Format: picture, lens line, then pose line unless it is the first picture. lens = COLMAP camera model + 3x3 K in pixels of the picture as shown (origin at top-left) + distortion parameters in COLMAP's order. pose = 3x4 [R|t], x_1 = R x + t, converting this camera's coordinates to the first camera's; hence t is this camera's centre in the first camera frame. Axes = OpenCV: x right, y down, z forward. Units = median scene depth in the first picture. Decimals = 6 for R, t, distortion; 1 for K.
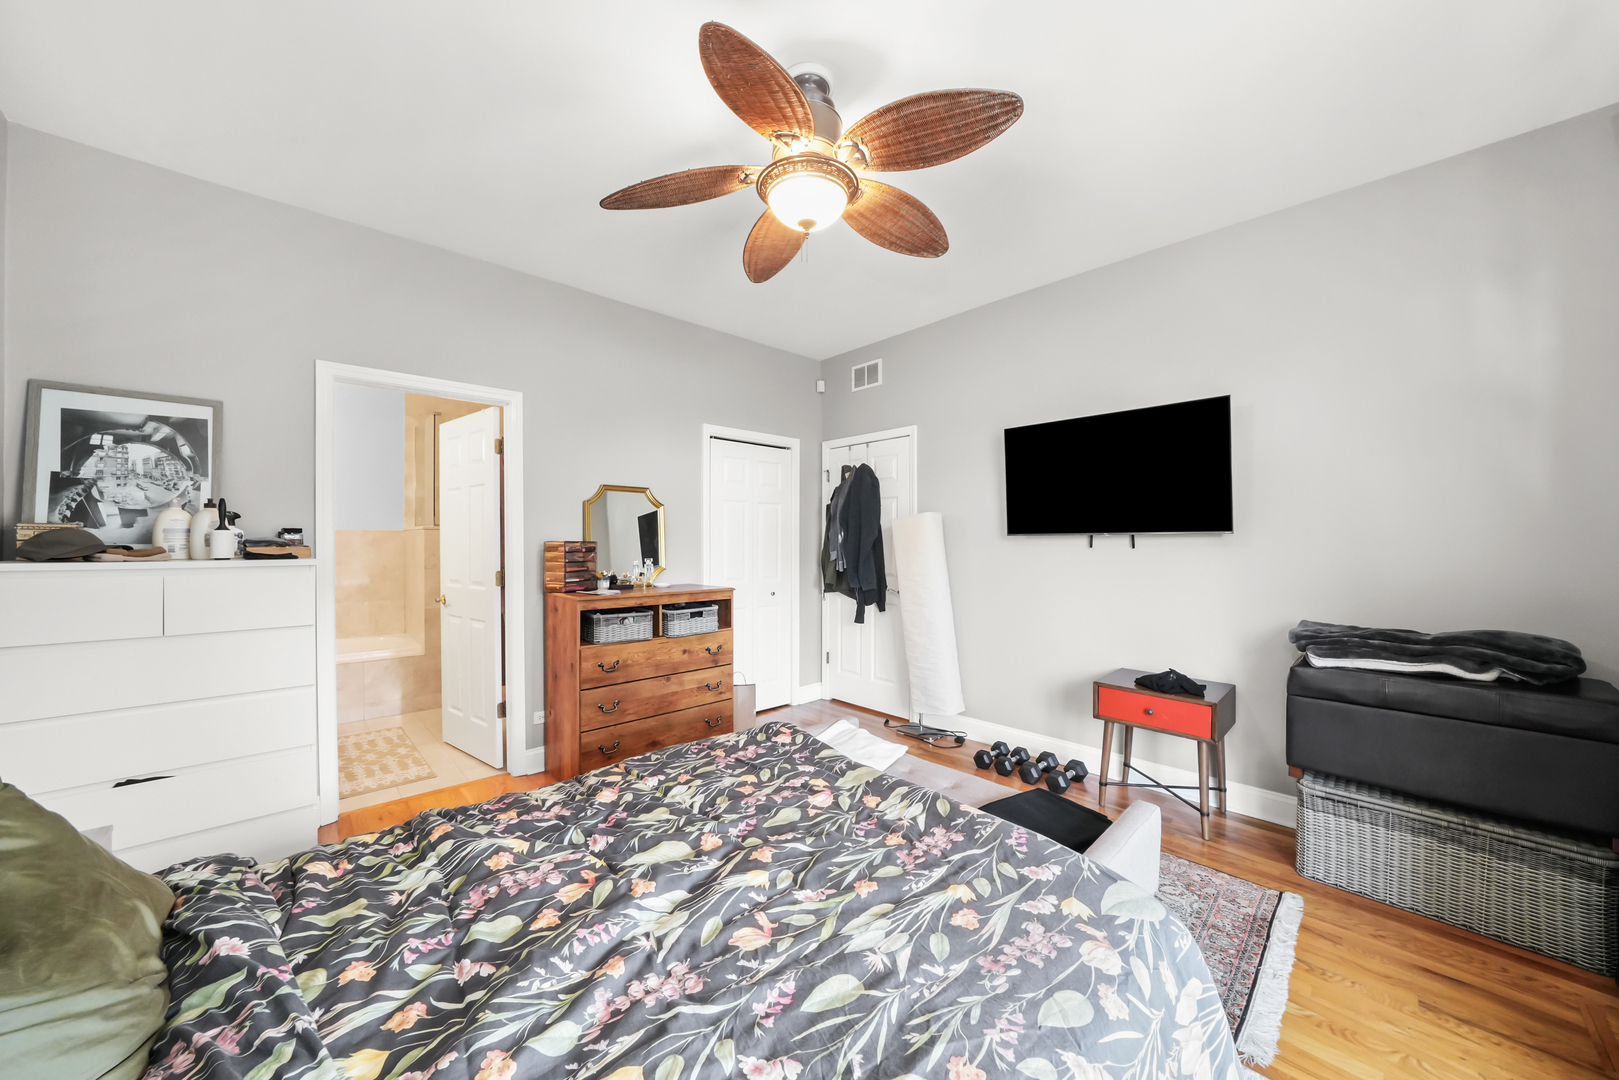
lens RADIAL K [[572.9, 0, 805.3], [0, 572.9, 540.8], [0, 0, 1]] dist [-0.021333, 0.000200]
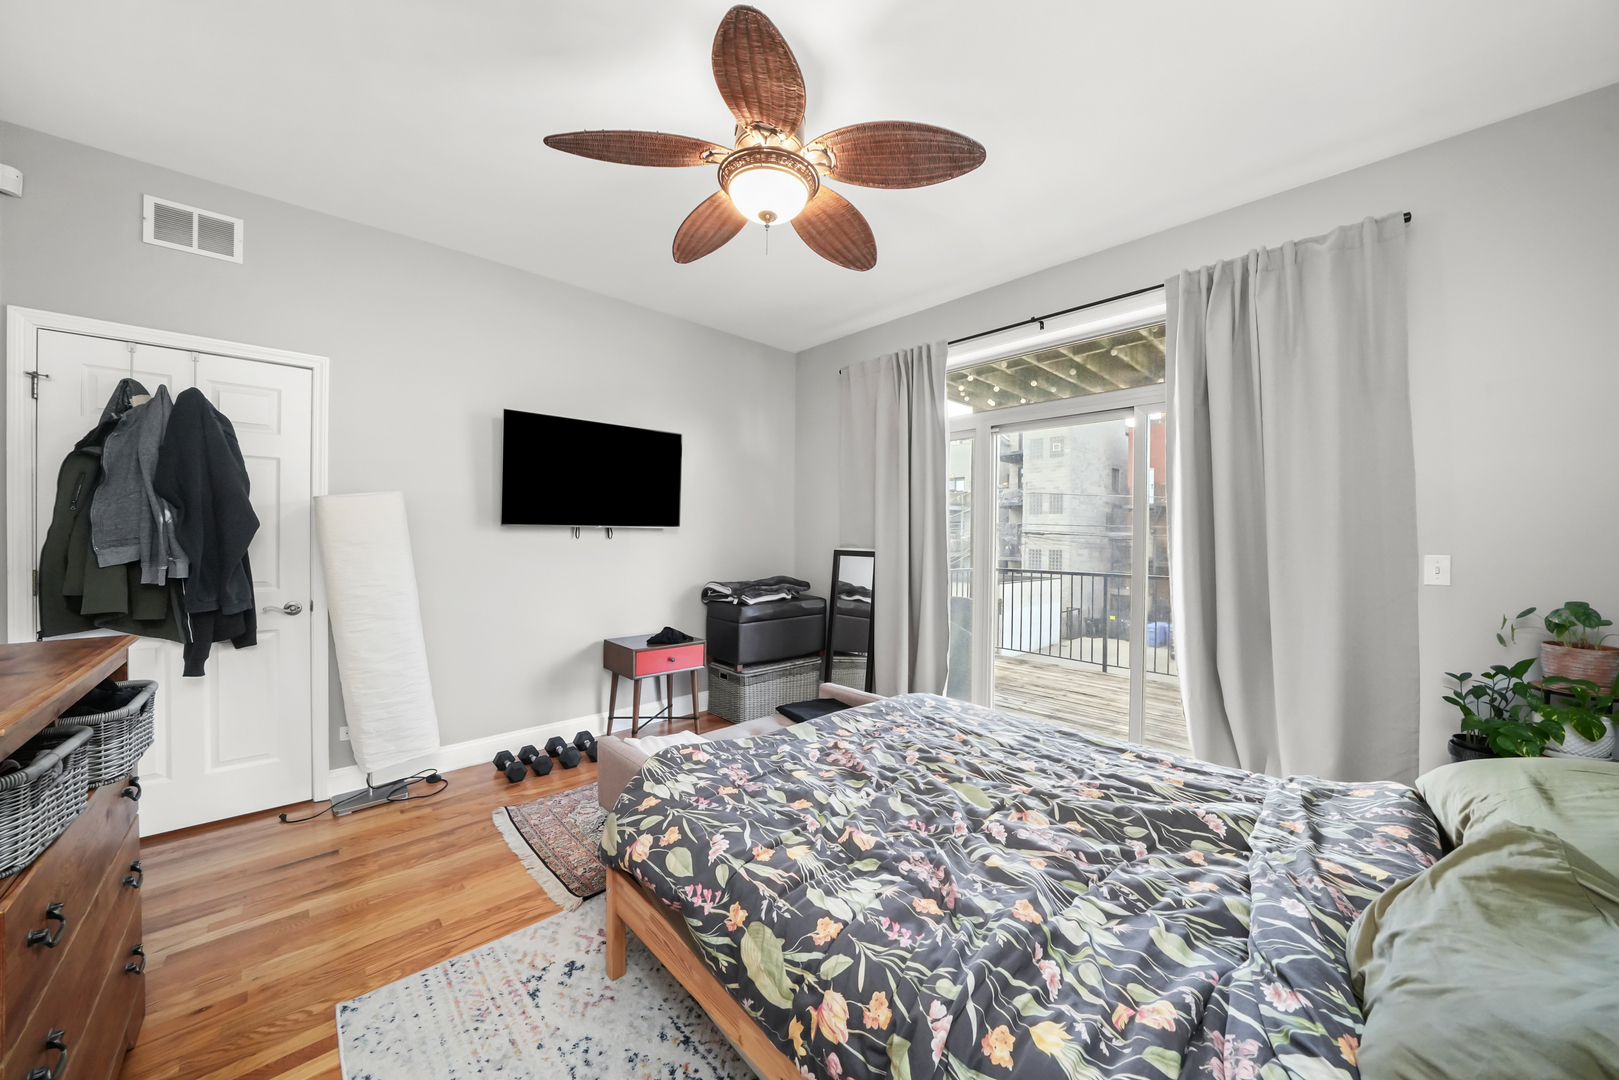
lens RADIAL K [[572.9, 0, 805.3], [0, 572.9, 540.8], [0, 0, 1]] dist [-0.021333, 0.000200]
pose [[-0.003367, -0.008832, 0.999955, -0.623794], [-0.007568, 0.999933, 0.008806, 0.004230], [-0.999966, -0.007538, -0.003433, 0.578088]]
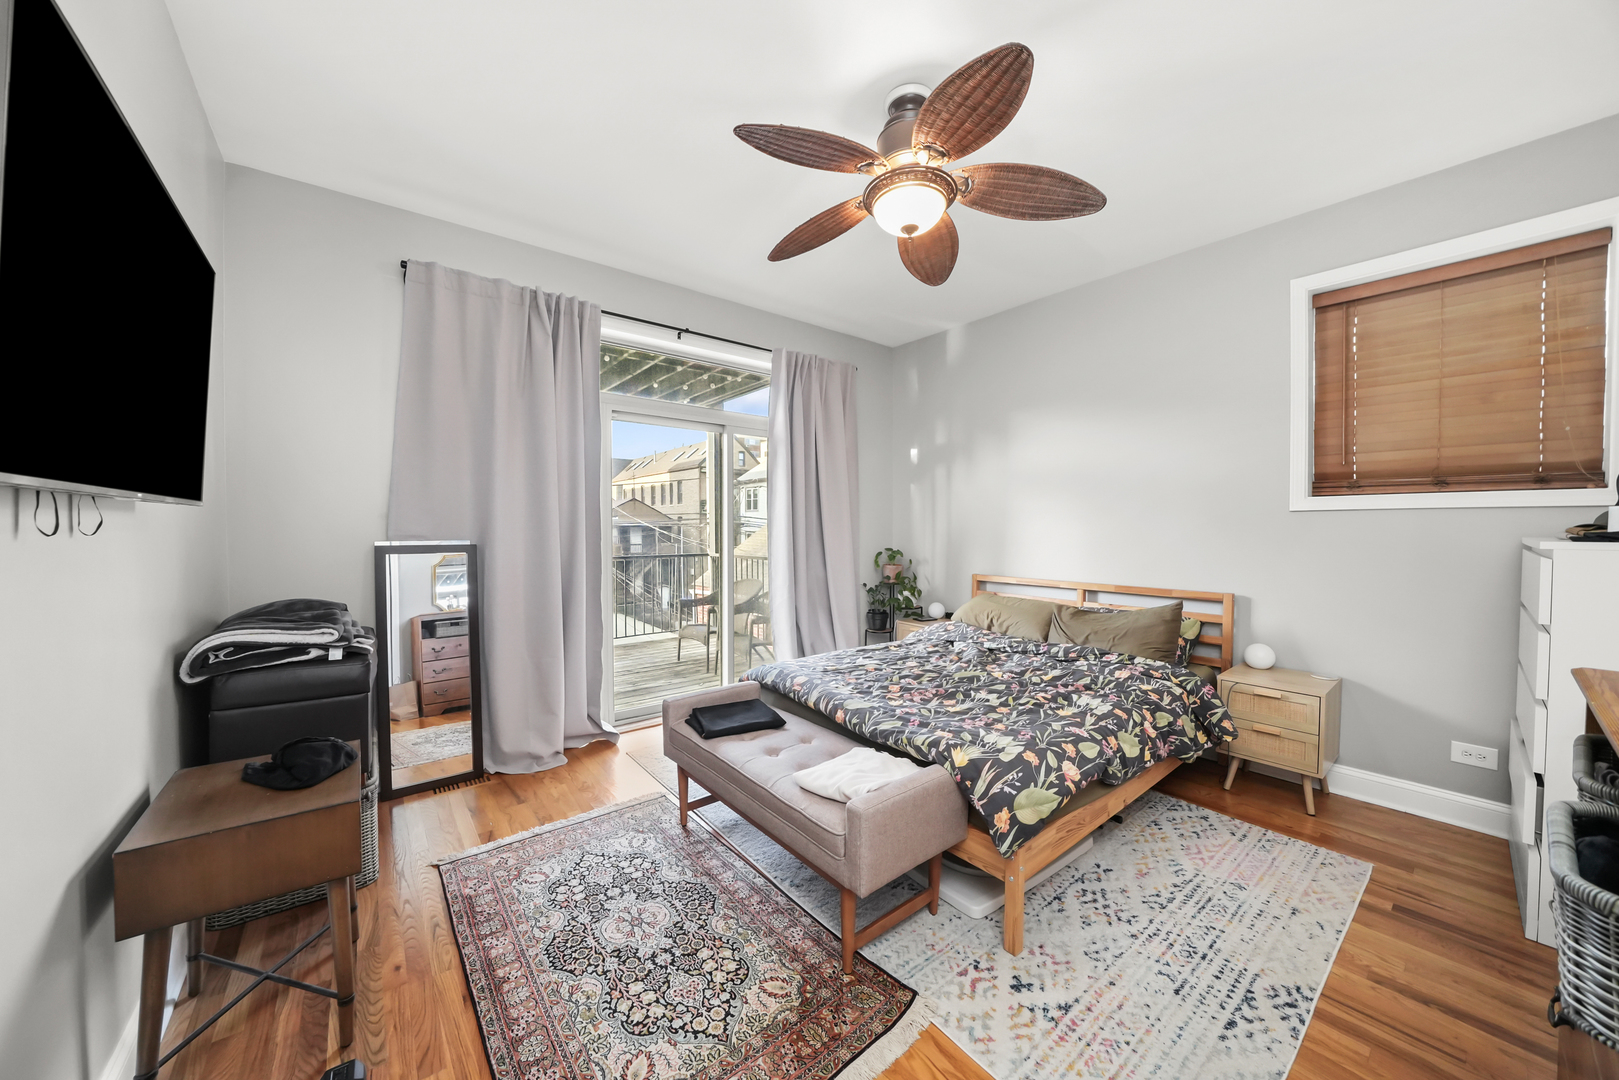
lens RADIAL K [[572.9, 0, 805.3], [0, 572.9, 540.8], [0, 0, 1]] dist [-0.021333, 0.000200]
pose [[-0.997869, -0.003418, 0.065164, 0.093042], [-0.001682, 0.999642, 0.026687, 0.007511], [-0.065232, 0.026521, -0.997518, 1.322977]]
